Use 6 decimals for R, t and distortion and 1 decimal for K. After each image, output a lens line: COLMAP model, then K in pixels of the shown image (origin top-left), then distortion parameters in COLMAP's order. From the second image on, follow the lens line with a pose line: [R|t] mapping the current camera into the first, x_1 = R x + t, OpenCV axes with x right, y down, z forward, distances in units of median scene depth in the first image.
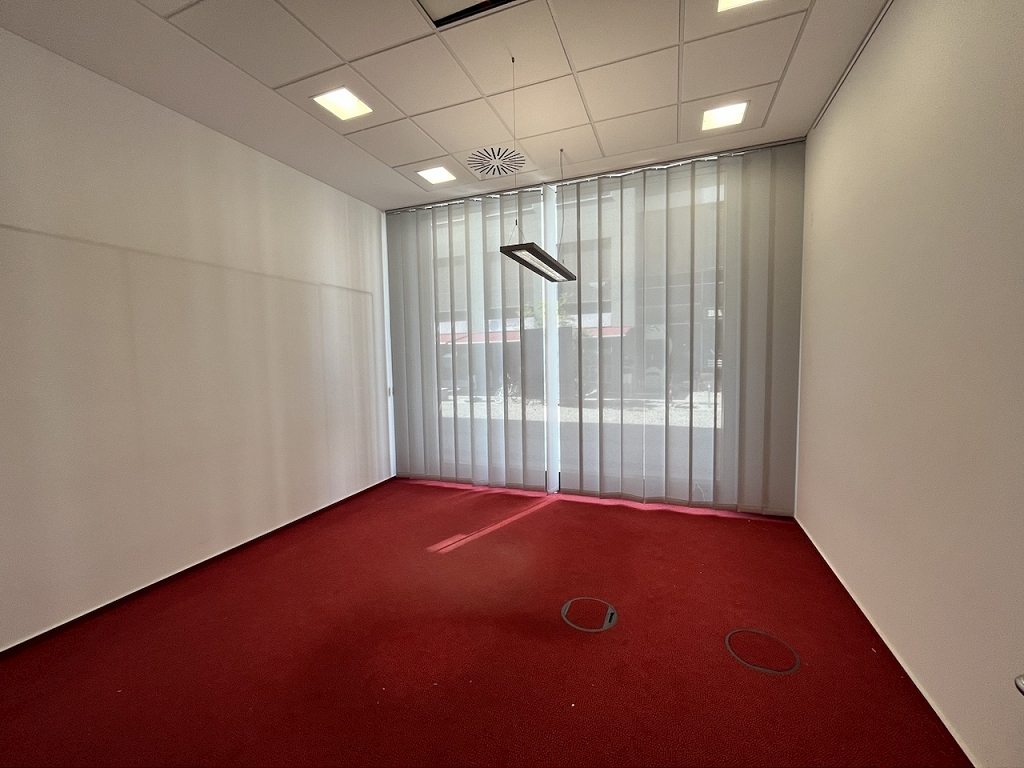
lens RADIAL K [[416.4, 0, 512.0], [0, 416.4, 384.0], [0, 0, 1]] dist [0.002287, 0.000039]
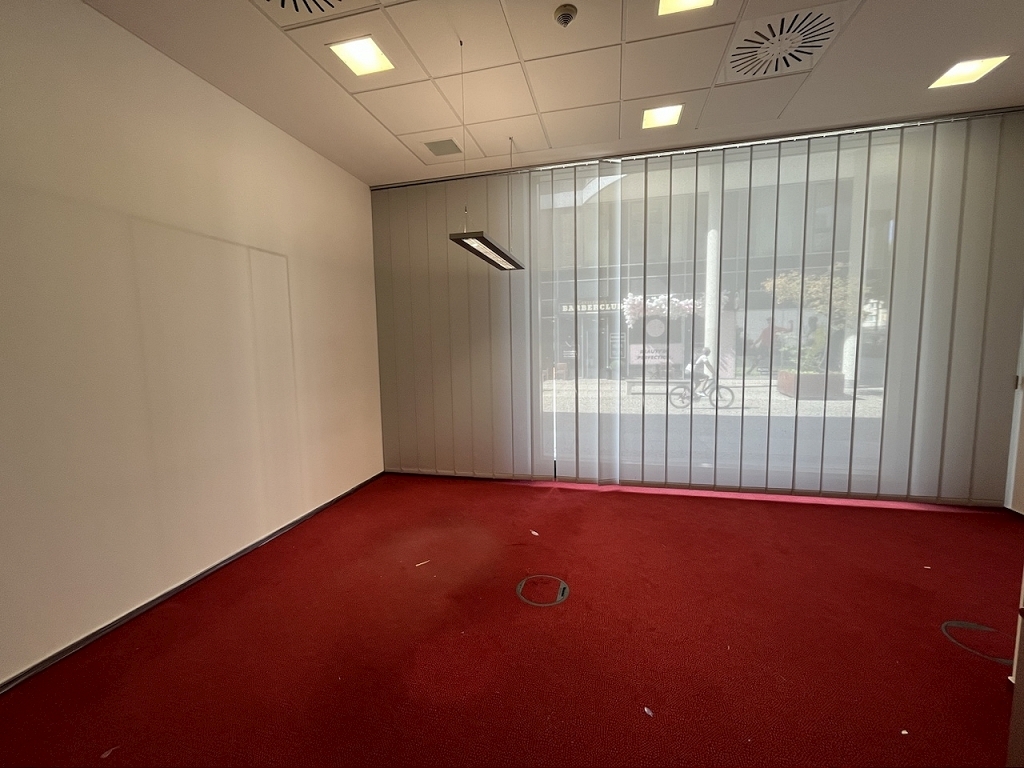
lens RADIAL K [[410.3, 0, 507.6], [0, 410.3, 390.9], [0, 0, 1]] dist [-0.027175, 0.008186]
pose [[0.992098, -0.014463, 0.124630, -0.123250], [0.008941, 0.998958, 0.044750, -0.000508], [-0.125148, -0.043282, 0.991194, 0.049098]]
